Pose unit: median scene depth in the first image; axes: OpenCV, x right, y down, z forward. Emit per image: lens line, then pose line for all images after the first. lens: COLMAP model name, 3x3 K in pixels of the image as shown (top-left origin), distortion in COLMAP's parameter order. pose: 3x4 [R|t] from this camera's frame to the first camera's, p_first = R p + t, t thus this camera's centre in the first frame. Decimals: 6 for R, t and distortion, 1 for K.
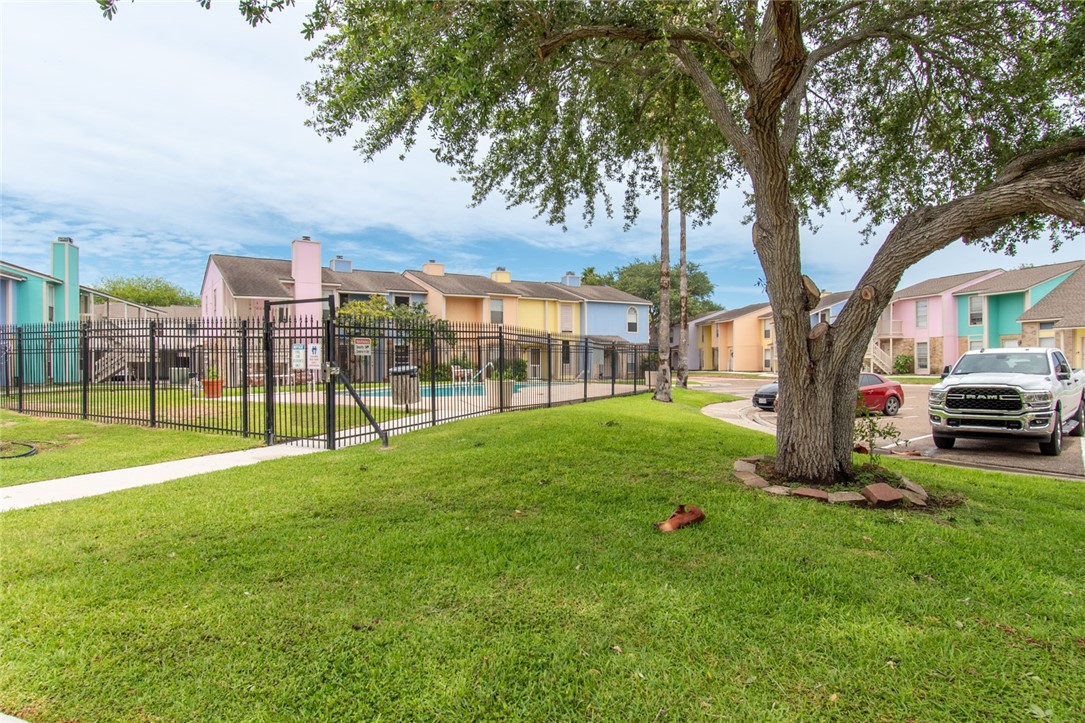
lens RADIAL K [[642.0, 0, 543.6], [0, 642.0, 362.4], [0, 0, 1]] dist [-0.004700, 0.000200]
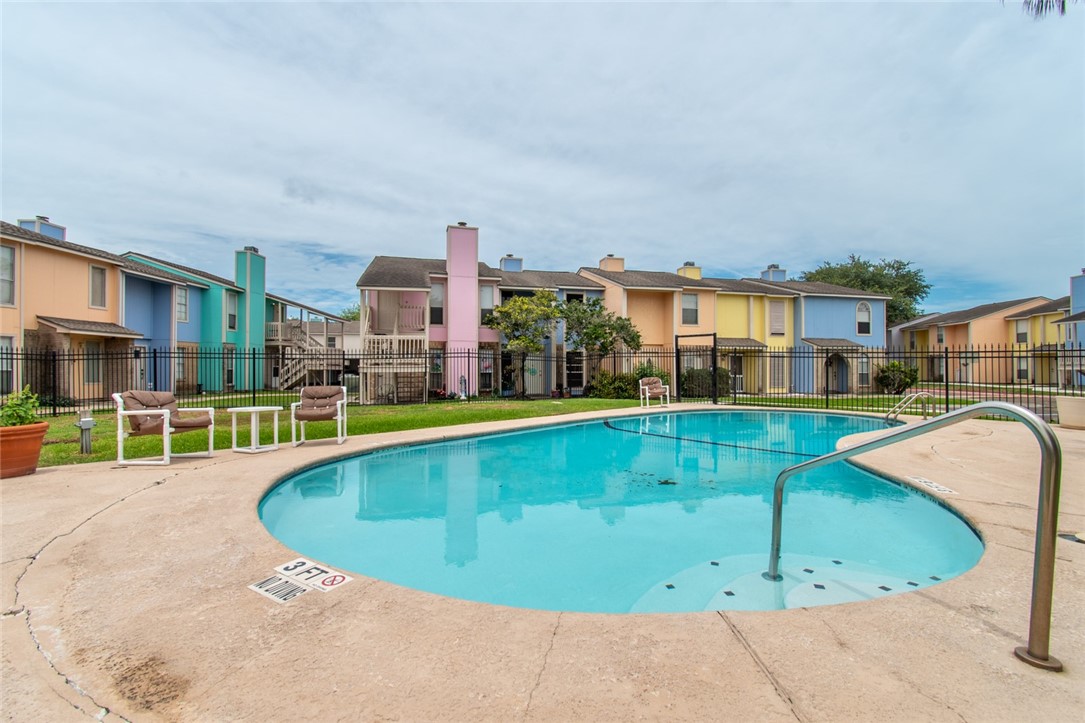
lens RADIAL K [[484.5, 0, 543.8], [0, 484.5, 367.2], [0, 0, 1]] dist [0.003024, -0.000187]
pose [[0.951422, 0.002783, -0.307876, -0.062519], [-0.004456, 0.999979, -0.004732, -0.002725], [0.307857, 0.005874, 0.951415, 0.378701]]
